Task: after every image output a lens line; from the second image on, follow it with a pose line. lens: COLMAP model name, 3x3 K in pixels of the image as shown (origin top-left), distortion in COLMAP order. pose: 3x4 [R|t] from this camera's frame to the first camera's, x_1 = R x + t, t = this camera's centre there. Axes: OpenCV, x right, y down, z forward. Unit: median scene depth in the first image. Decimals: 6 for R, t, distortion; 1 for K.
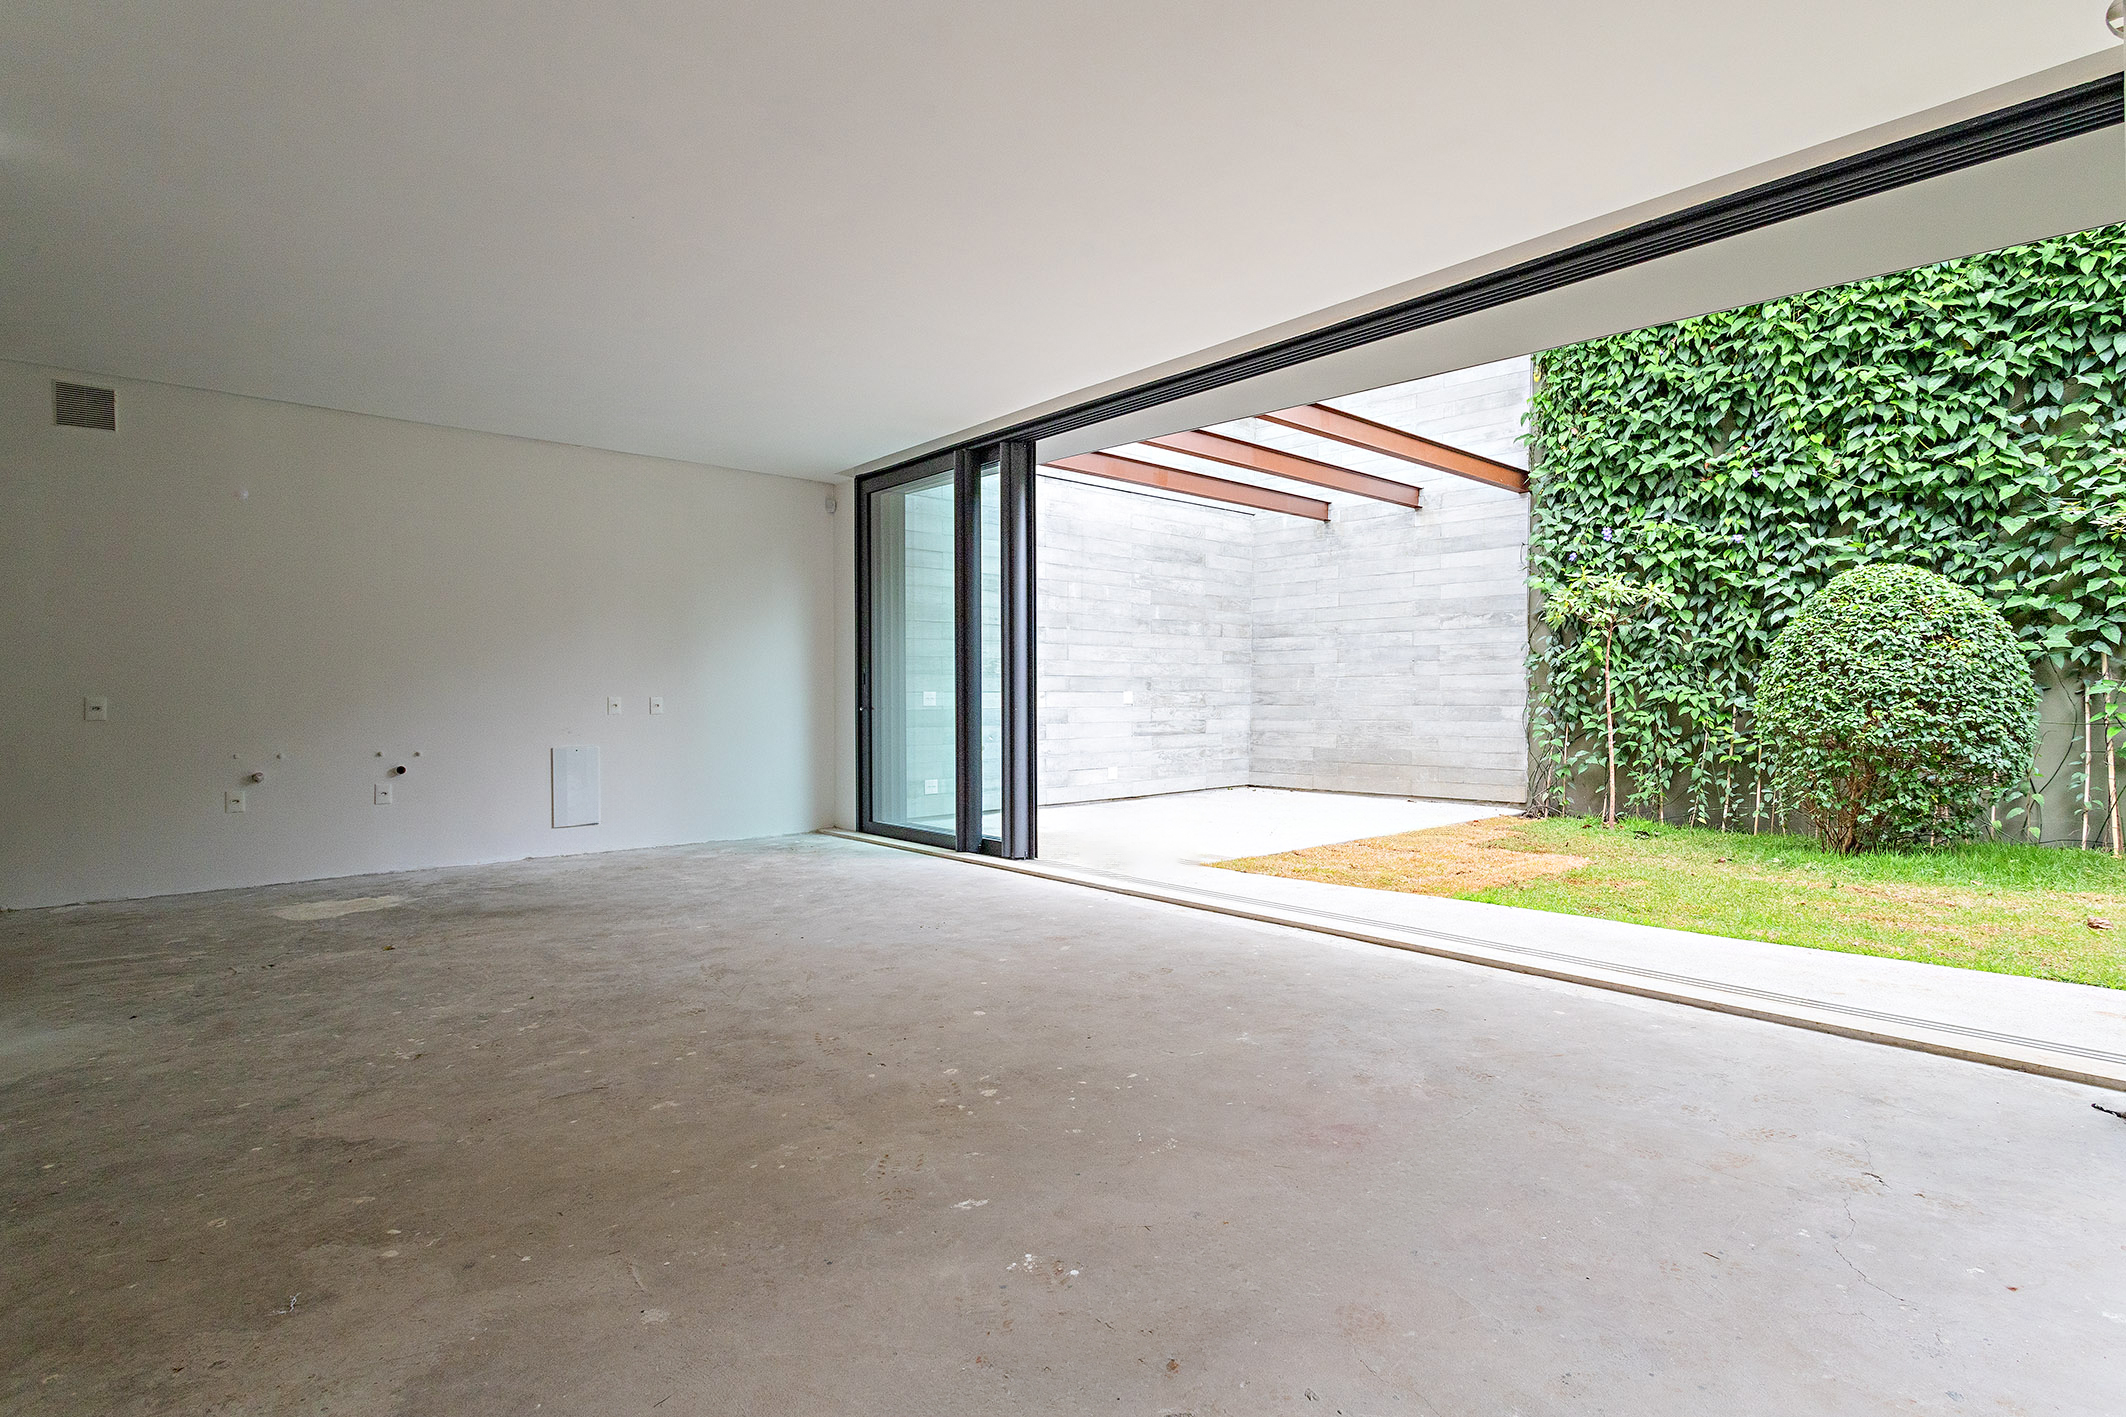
lens RADIAL K [[1107.1, 0, 1084.7], [0, 1107.1, 688.3], [0, 0, 1]] dist [-0.003746, 0.000525]
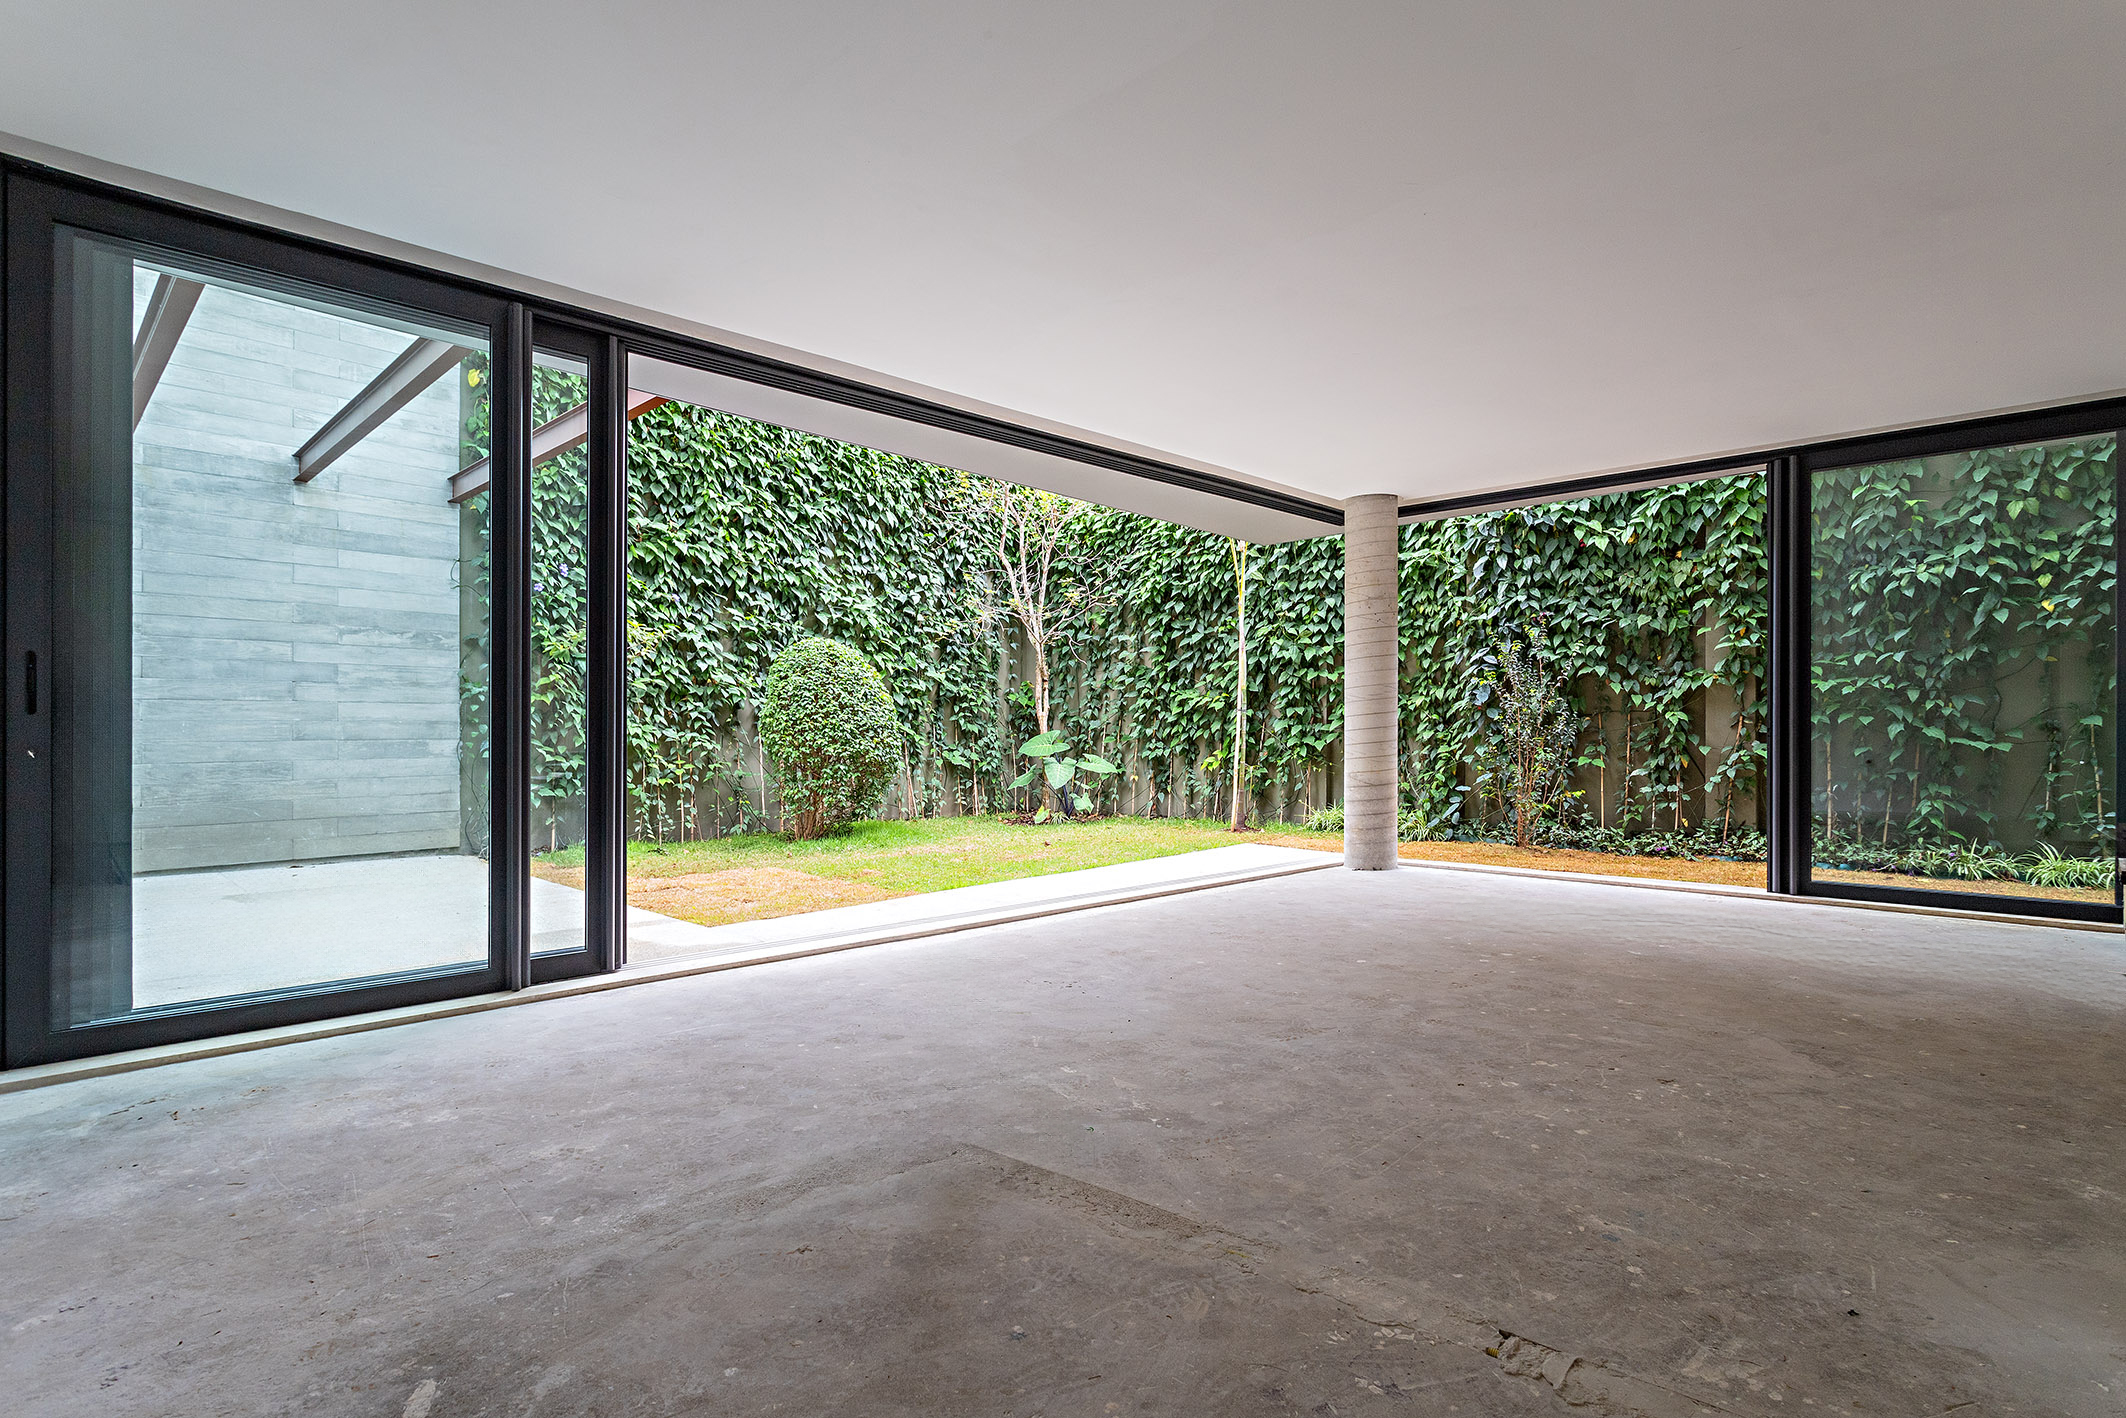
lens RADIAL K [[1078.8, 0, 1110.7], [0, 1078.8, 718.2], [0, 0, 1]] dist [0.000700, 0.000900]
pose [[-0.098847, 0.012676, 0.995022, -0.585308], [-0.006627, 0.999888, -0.013396, 0.007617], [-0.995081, -0.007918, -0.098752, 0.611591]]
